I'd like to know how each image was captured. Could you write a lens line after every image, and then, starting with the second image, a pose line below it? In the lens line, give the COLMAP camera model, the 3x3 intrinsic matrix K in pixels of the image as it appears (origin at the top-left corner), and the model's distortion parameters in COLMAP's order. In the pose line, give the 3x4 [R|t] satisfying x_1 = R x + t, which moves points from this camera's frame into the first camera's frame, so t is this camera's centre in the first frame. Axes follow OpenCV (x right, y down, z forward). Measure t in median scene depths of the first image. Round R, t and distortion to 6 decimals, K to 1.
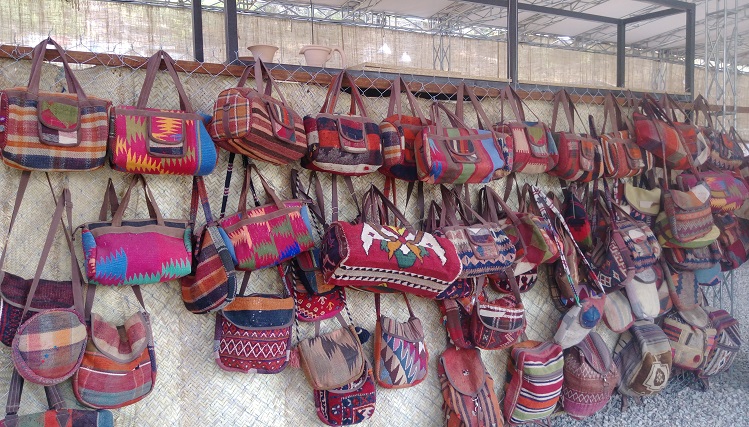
lens RADIAL K [[611.7, 0, 375.0], [0, 611.7, 214.9], [0, 0, 1]] dist [0.066267, -0.124920]
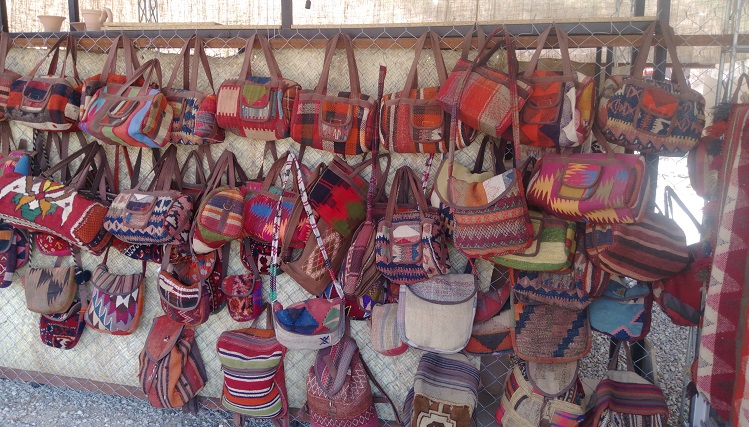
lens RADIAL K [[611.7, 0, 374.7], [0, 611.7, 211.0], [0, 0, 1]] dist [0.066267, -0.124920]
pose [[0.721671, 0.146323, -0.676595, 1.106258], [-0.070043, 0.987823, 0.138921, -0.114536], [0.688683, -0.052865, 0.723133, 0.565490]]
